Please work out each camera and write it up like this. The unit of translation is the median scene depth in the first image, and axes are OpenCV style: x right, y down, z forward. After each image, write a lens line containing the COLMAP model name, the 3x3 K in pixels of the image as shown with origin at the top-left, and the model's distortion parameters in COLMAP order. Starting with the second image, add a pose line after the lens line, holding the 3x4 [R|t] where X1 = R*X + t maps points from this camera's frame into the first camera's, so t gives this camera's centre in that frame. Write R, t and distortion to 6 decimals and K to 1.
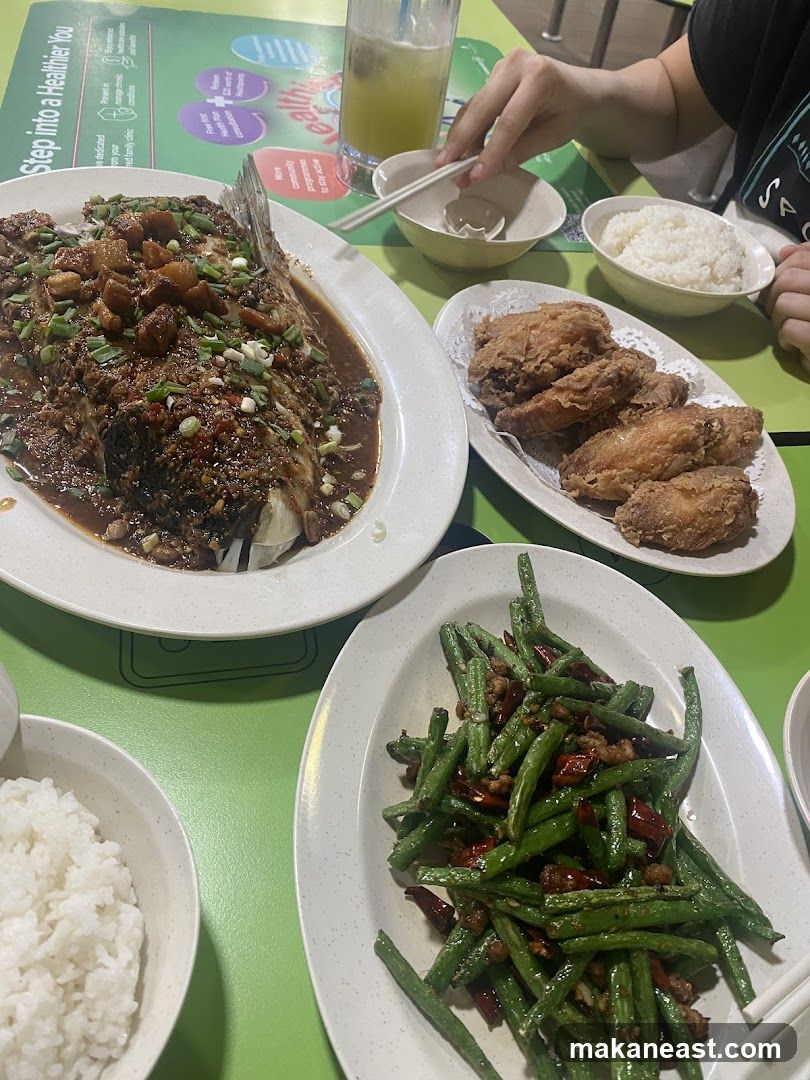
lens RADIAL K [[723.8, 0, 405.0], [0, 723.8, 540.0], [0, 0, 1]] dist [0.045816, -0.024009]
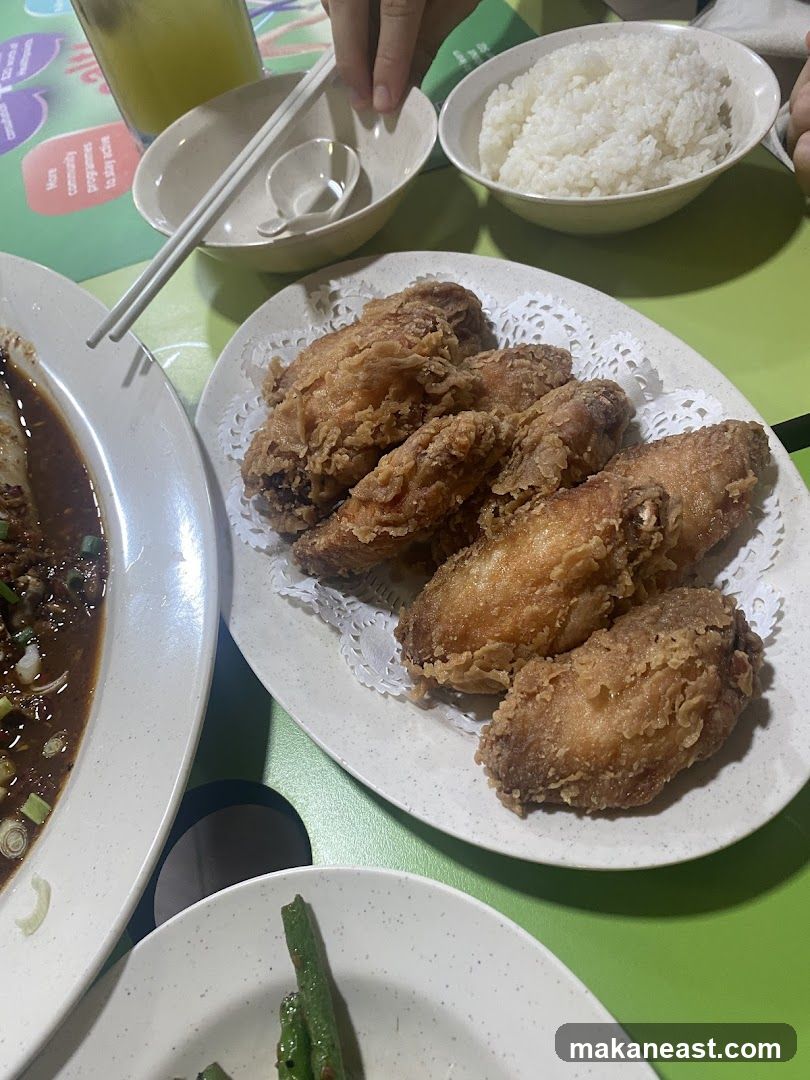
lens RADIAL K [[723.8, 0, 405.0], [0, 723.8, 540.0], [0, 0, 1]] dist [0.045816, -0.024009]
pose [[0.953845, -0.227926, -0.195525, 0.340233], [0.252116, 0.961534, 0.109042, -0.226620], [0.163150, -0.153304, 0.974618, 0.446762]]
